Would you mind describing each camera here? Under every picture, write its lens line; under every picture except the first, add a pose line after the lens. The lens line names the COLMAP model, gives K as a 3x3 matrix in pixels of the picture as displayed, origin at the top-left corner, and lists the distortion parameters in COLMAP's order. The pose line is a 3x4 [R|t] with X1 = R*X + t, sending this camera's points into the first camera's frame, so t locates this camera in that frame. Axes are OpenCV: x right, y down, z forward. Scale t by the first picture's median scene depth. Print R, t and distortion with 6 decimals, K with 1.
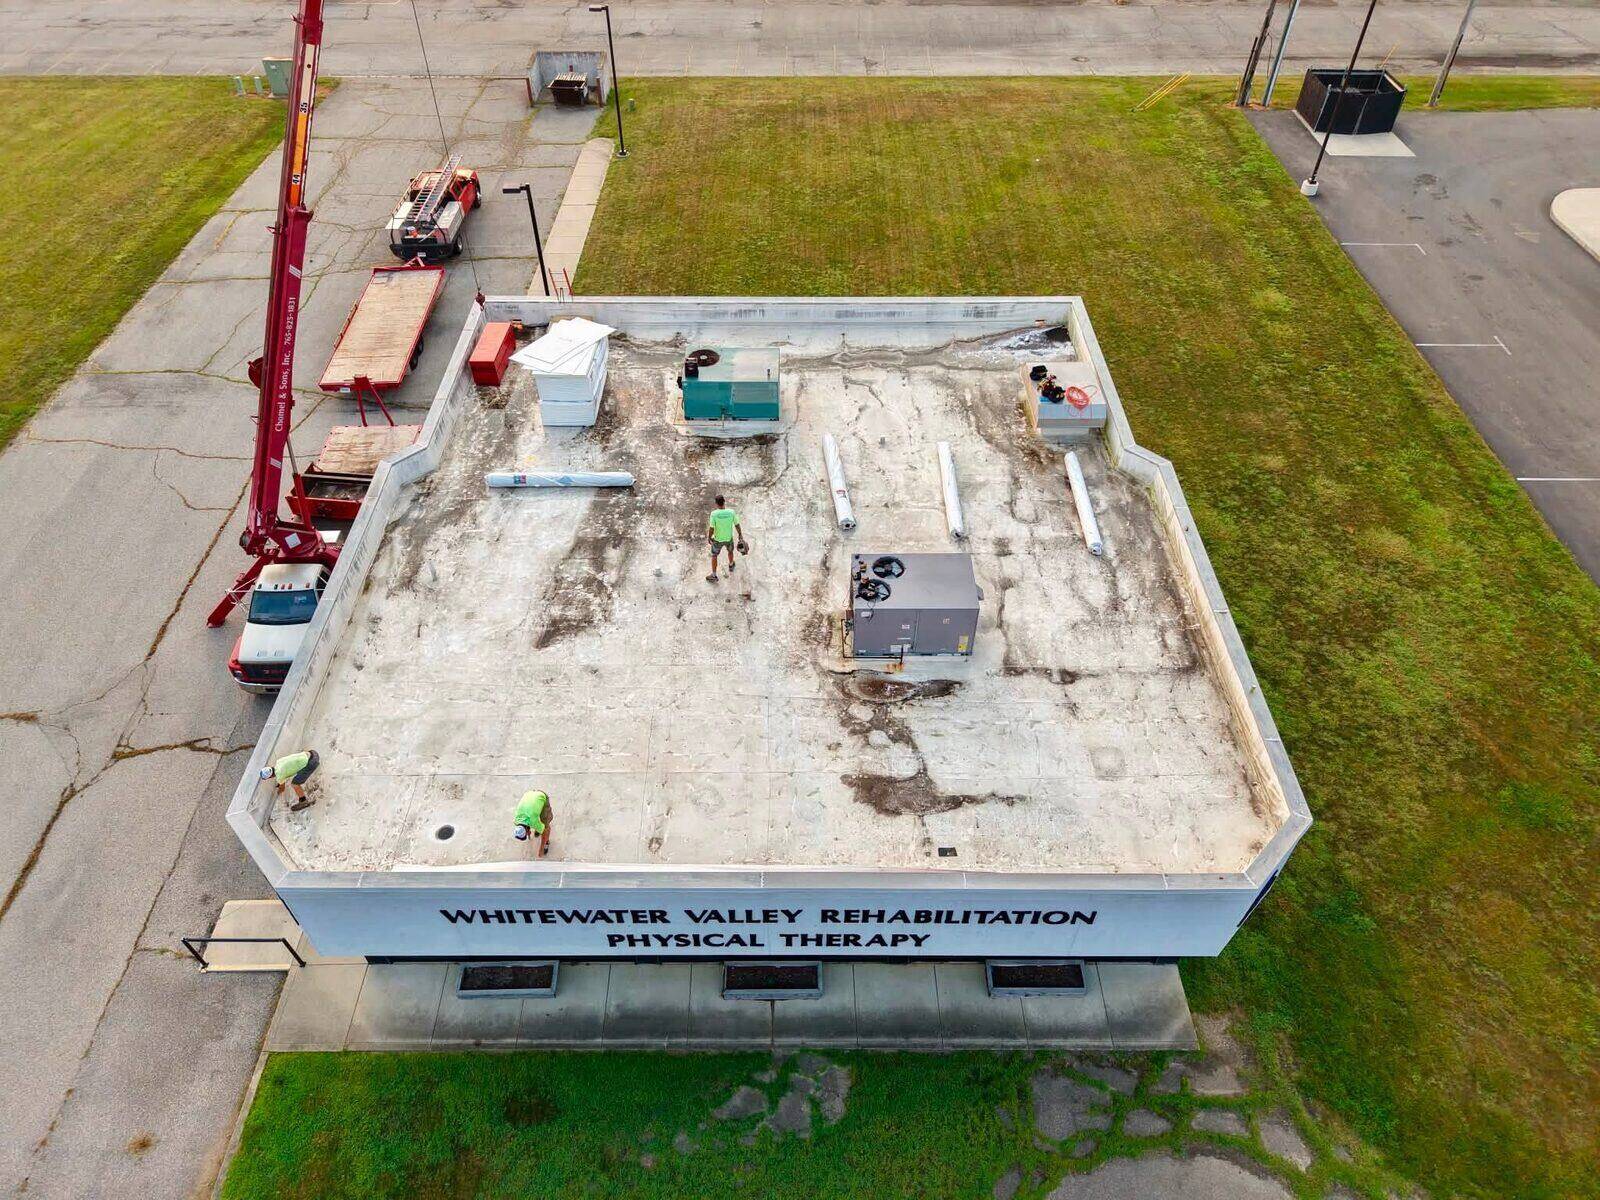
lens RADIAL K [[1082.2, 0, 797.4], [0, 1082.2, 594.1], [0, 0, 1]] dist [0.000555, 0.002450]
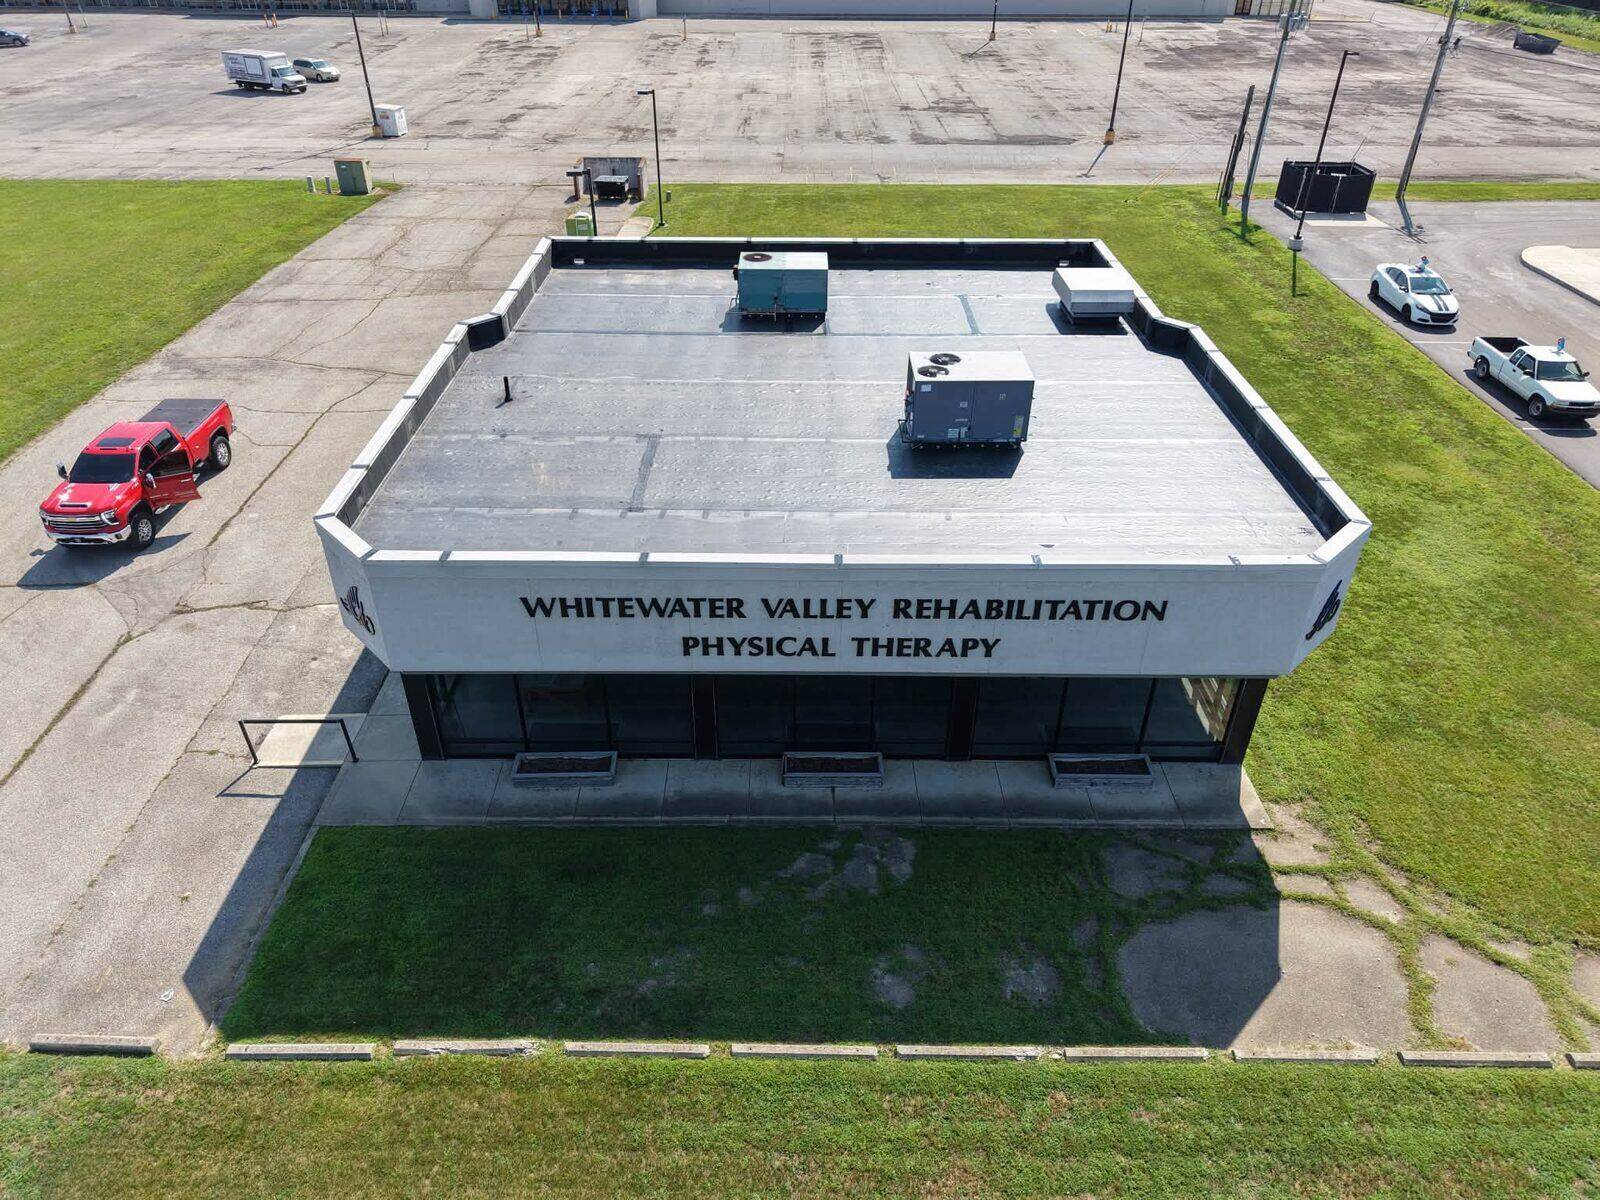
lens RADIAL K [[1066.7, 0, 795.0], [0, 1066.7, 601.8], [0, 0, 1]] dist [0.061606, -0.080429]
pose [[0.999991, 0.004202, -0.000570, -0.063237], [-0.004235, 0.982644, -0.185455, 0.426362], [-0.000219, 0.185456, 0.982653, 0.008974]]
